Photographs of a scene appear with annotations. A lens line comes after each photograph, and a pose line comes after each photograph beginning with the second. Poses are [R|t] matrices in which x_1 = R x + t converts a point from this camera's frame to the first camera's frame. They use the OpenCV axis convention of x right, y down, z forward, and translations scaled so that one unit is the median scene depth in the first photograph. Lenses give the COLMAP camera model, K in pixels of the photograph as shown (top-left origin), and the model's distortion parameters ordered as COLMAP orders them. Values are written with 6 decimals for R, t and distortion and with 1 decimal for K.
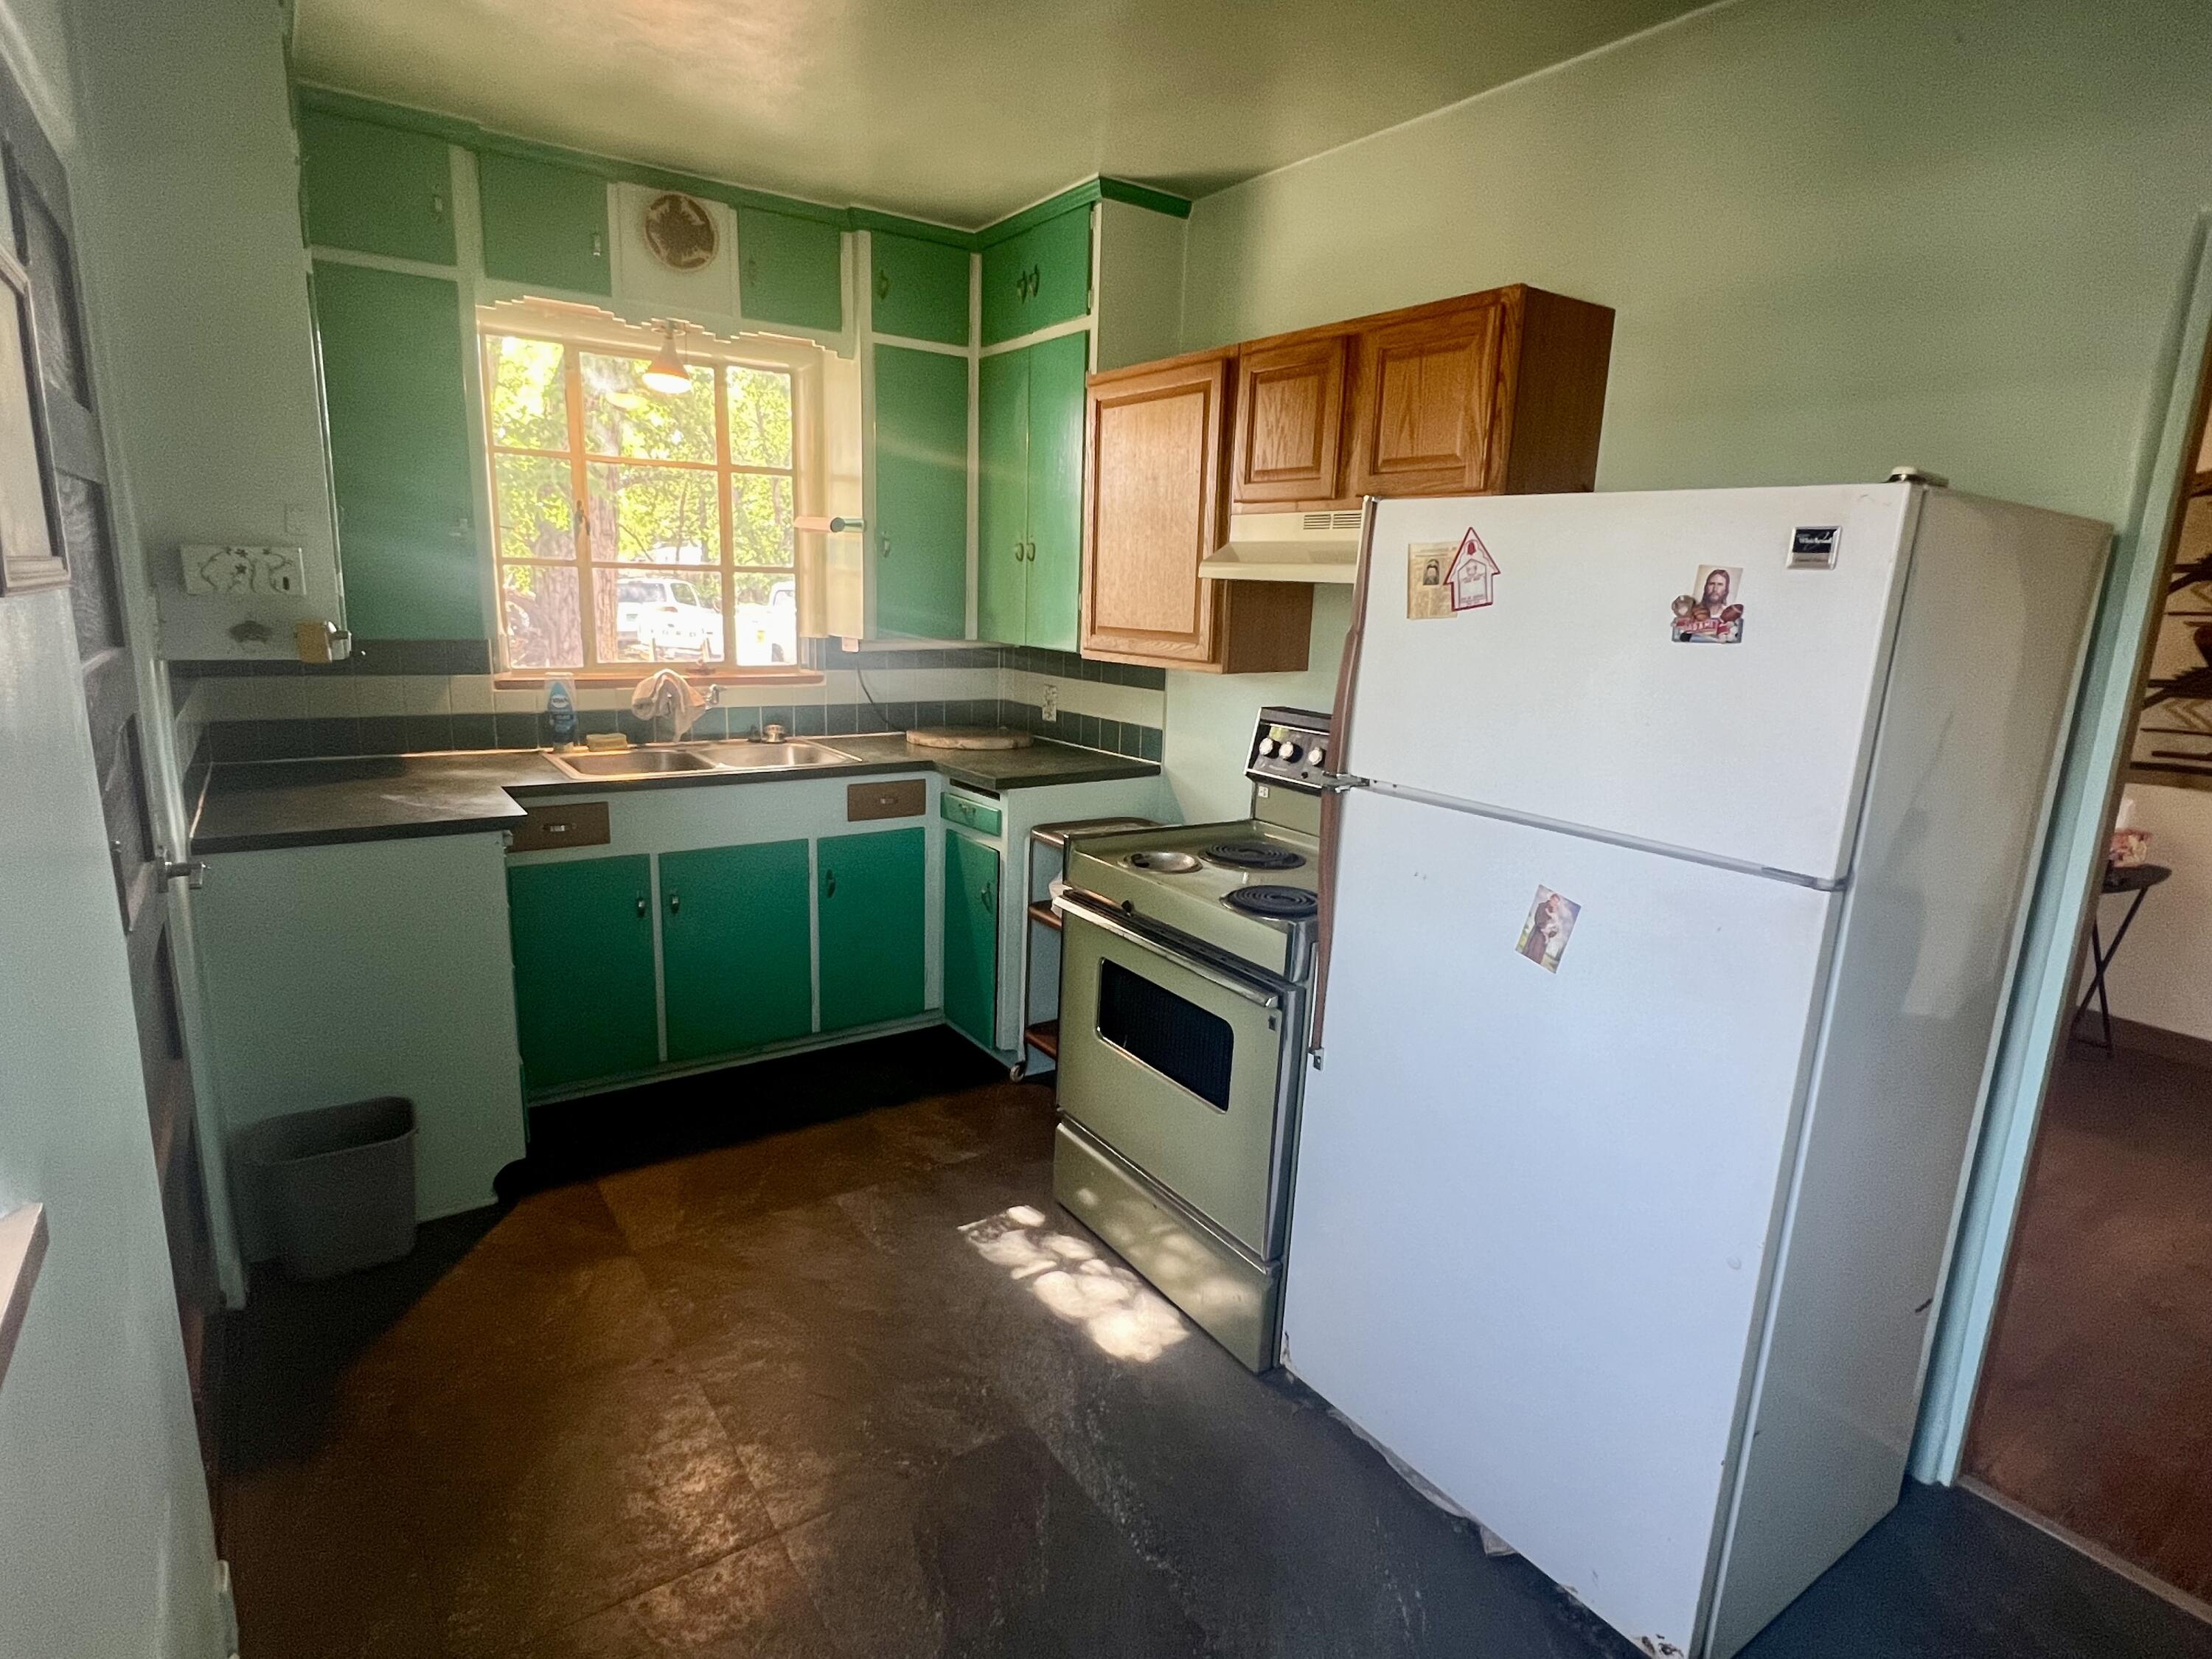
lens RADIAL K [[1210.8, 0, 1113.3], [0, 1210.8, 834.4], [0, 0, 1]] dist [0.000731, -0.000085]
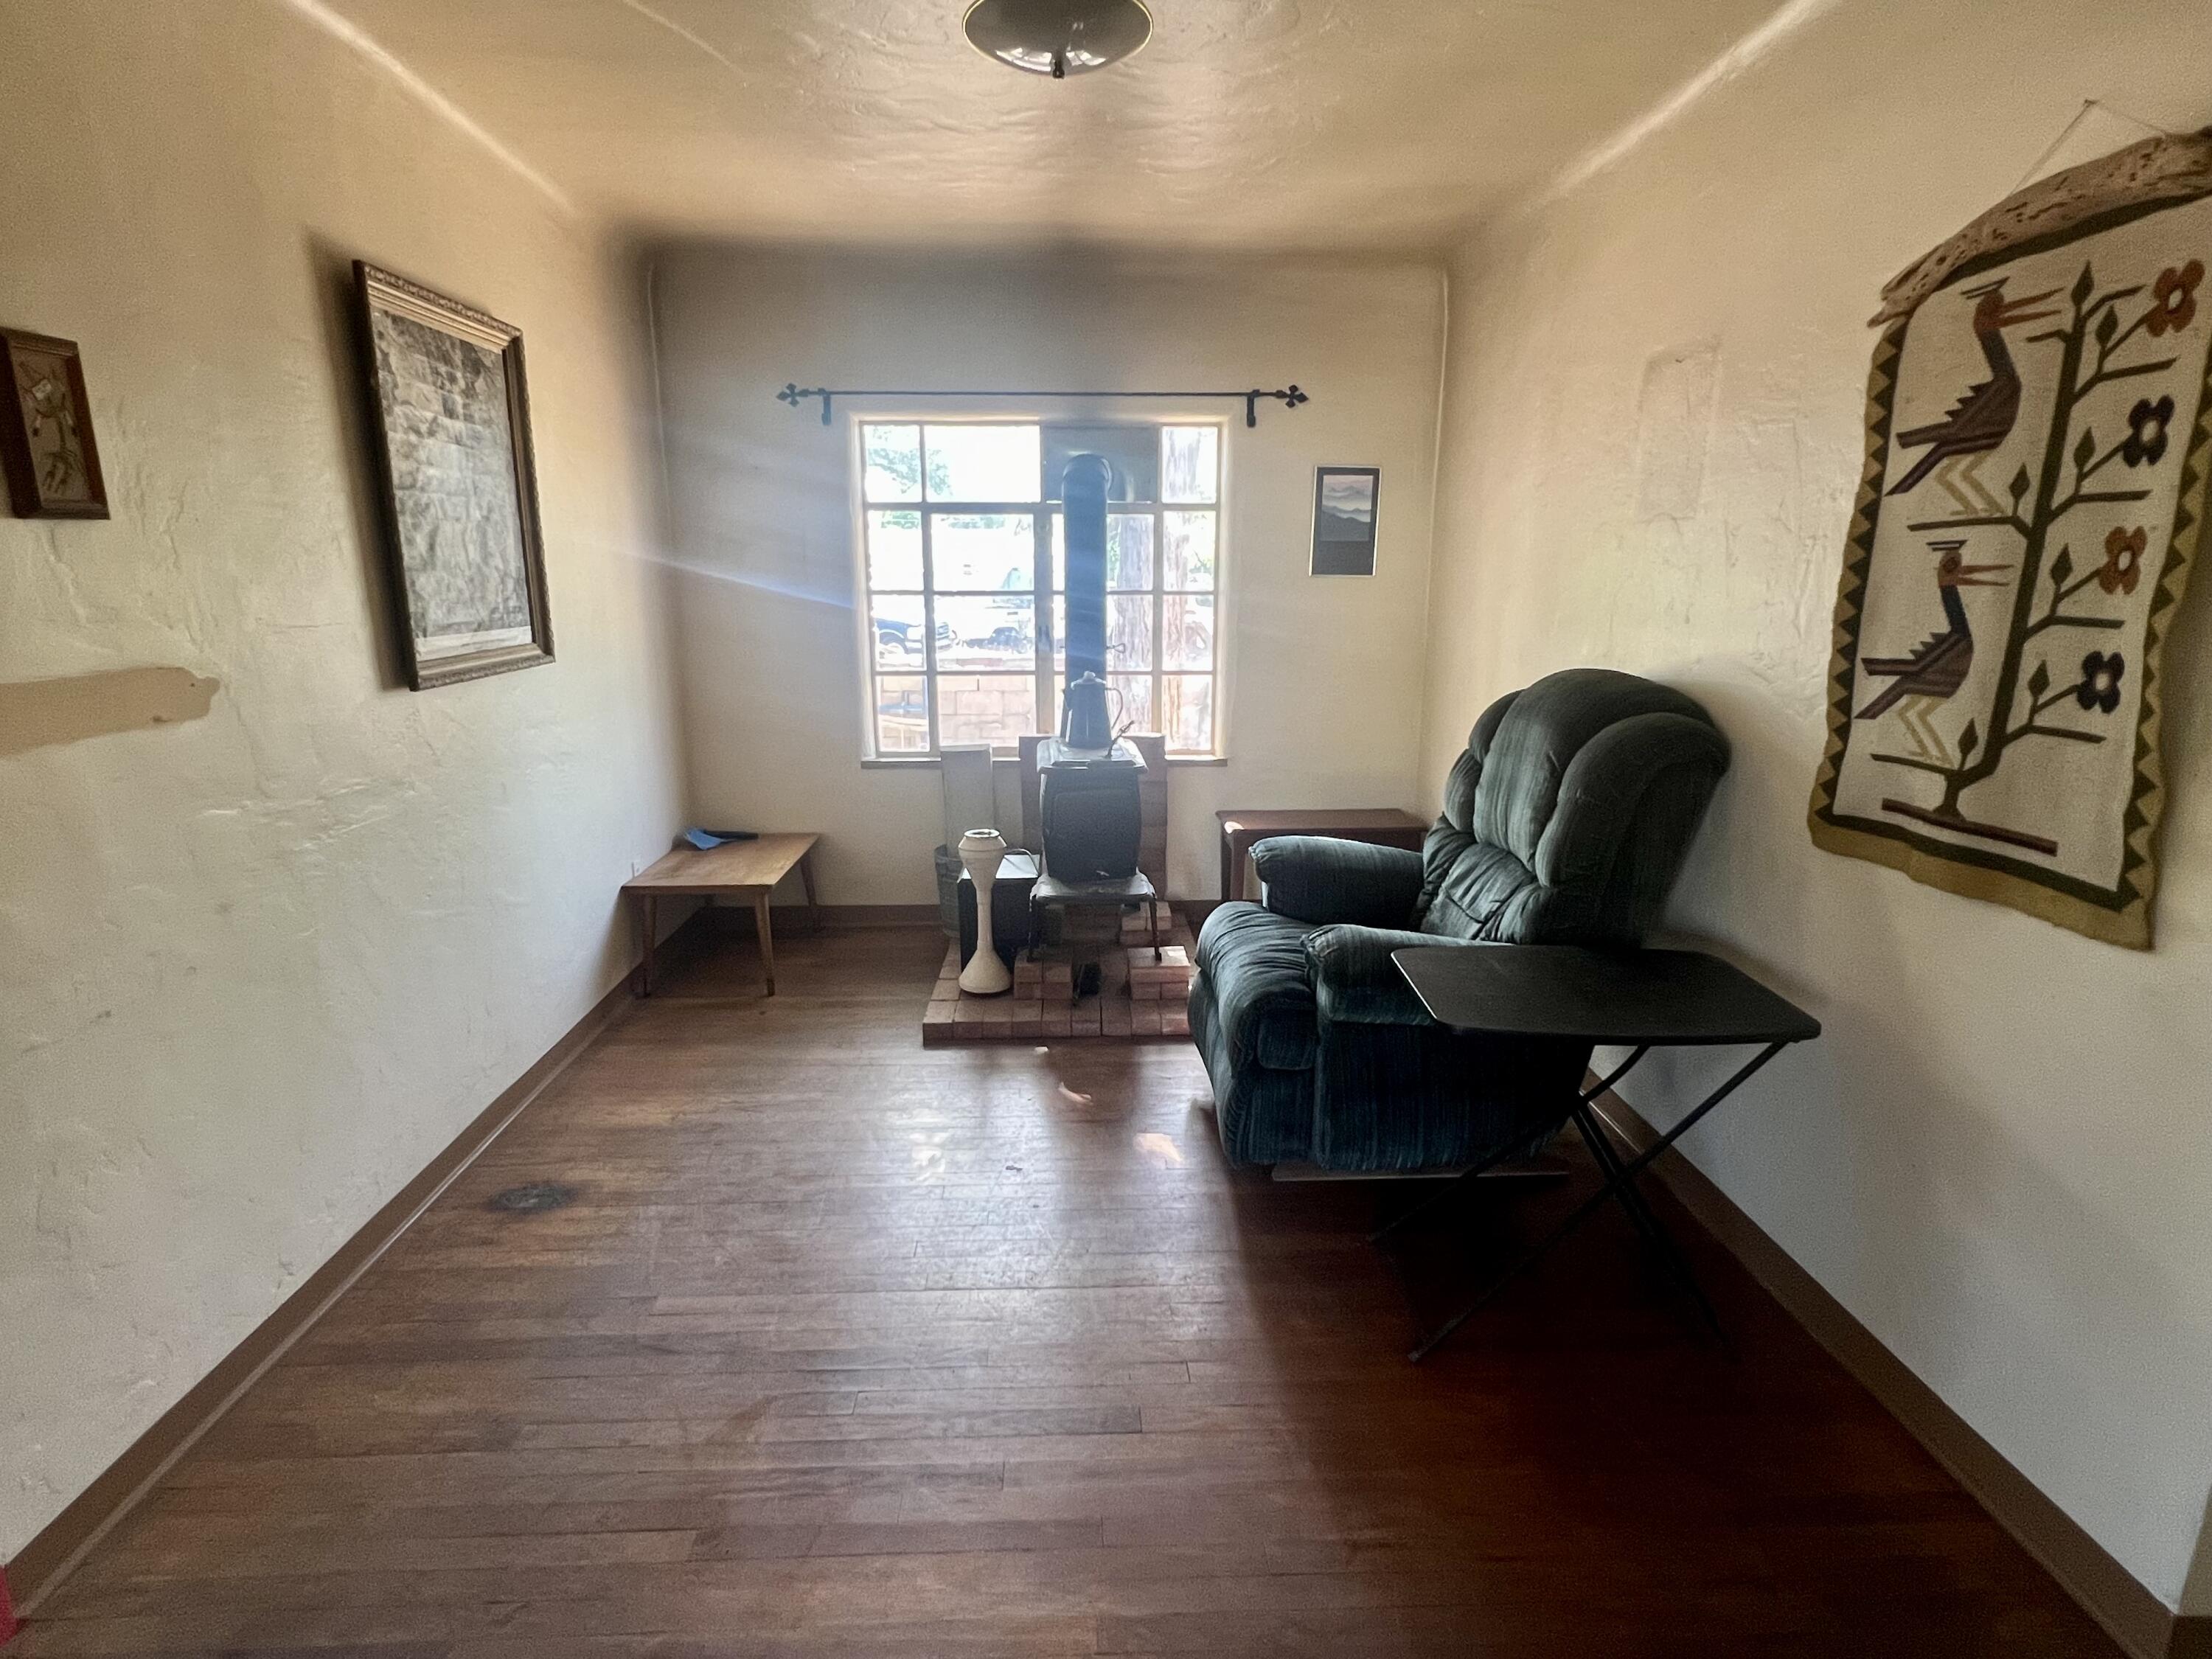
lens RADIAL K [[1128.0, 0, 1105.0], [0, 1128.0, 838.9], [0, 0, 1]] dist [0.001737, 0.000269]
pose [[0.836213, 0.070965, -0.543794, 0.856855], [-0.072934, 0.997175, 0.017977, -0.036652], [0.543533, 0.024628, 0.839026, 0.421616]]
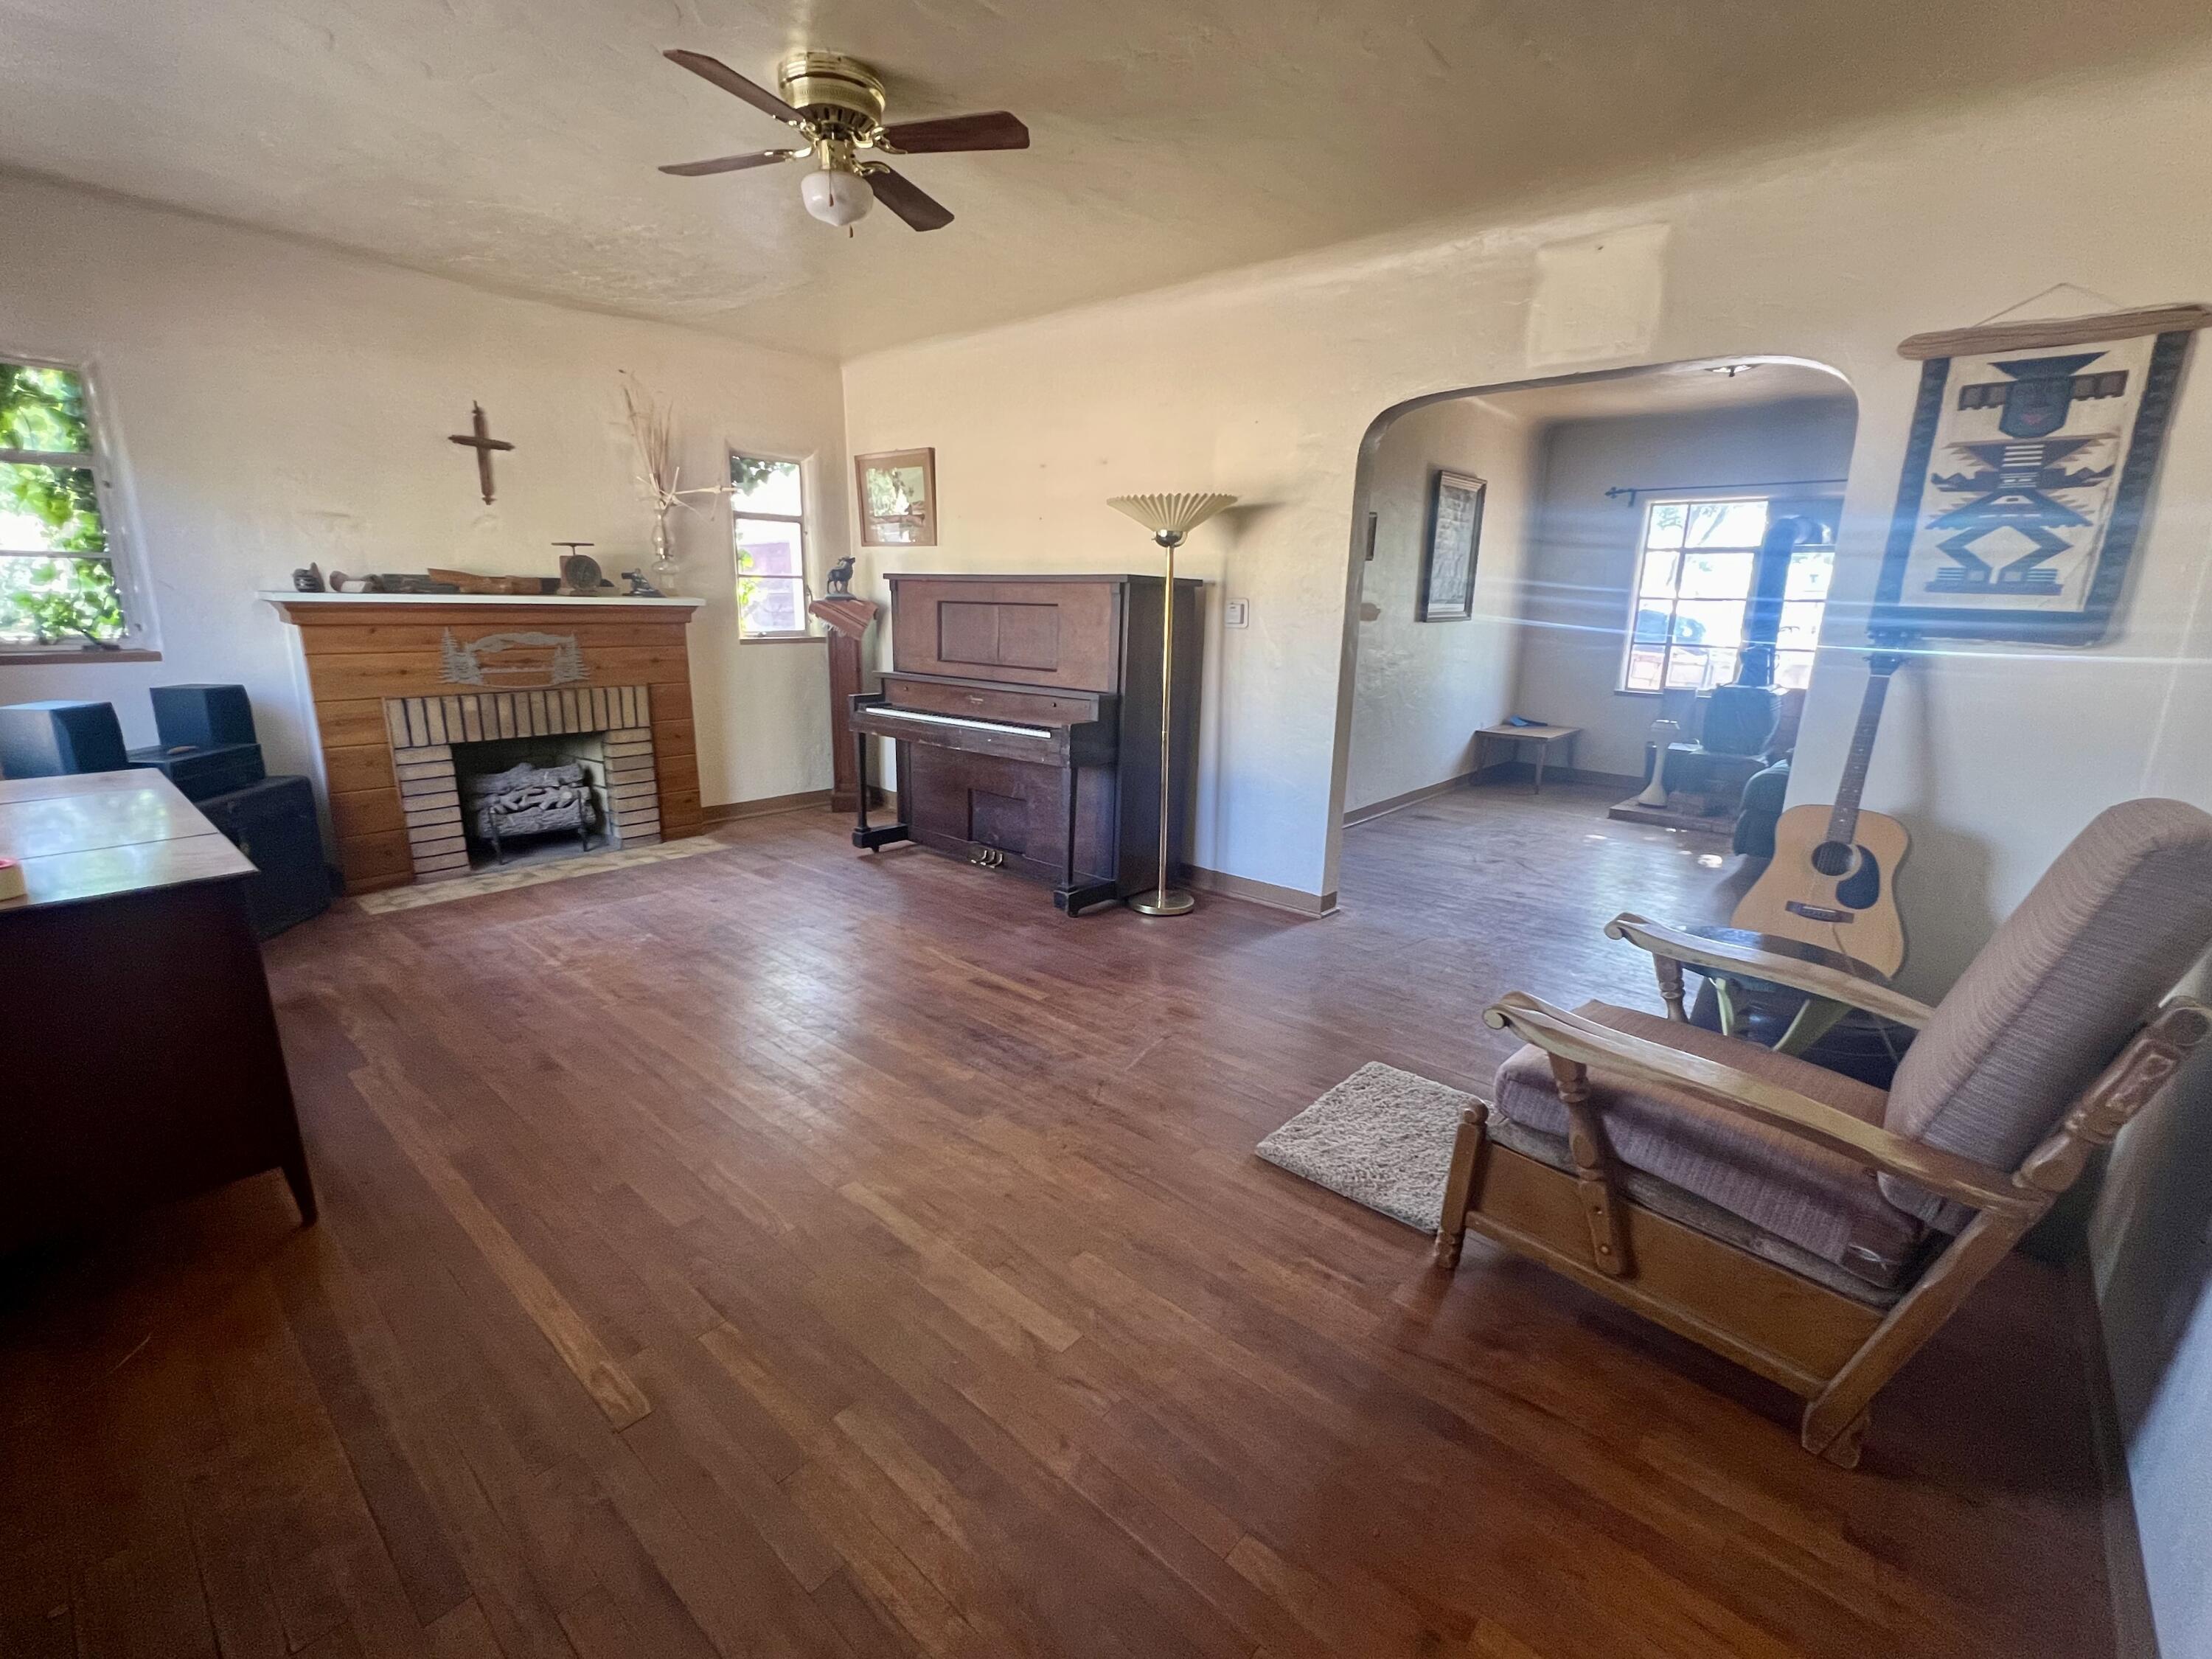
lens RADIAL K [[968.9, 0, 1099.9], [0, 968.9, 834.2], [0, 0, 1]] dist [-0.003472, -0.000523]
pose [[0.222332, 0.183486, -0.957550, 1.537736], [-0.217940, 0.966633, 0.134623, 0.138962], [0.950300, 0.178757, 0.254902, -0.043842]]
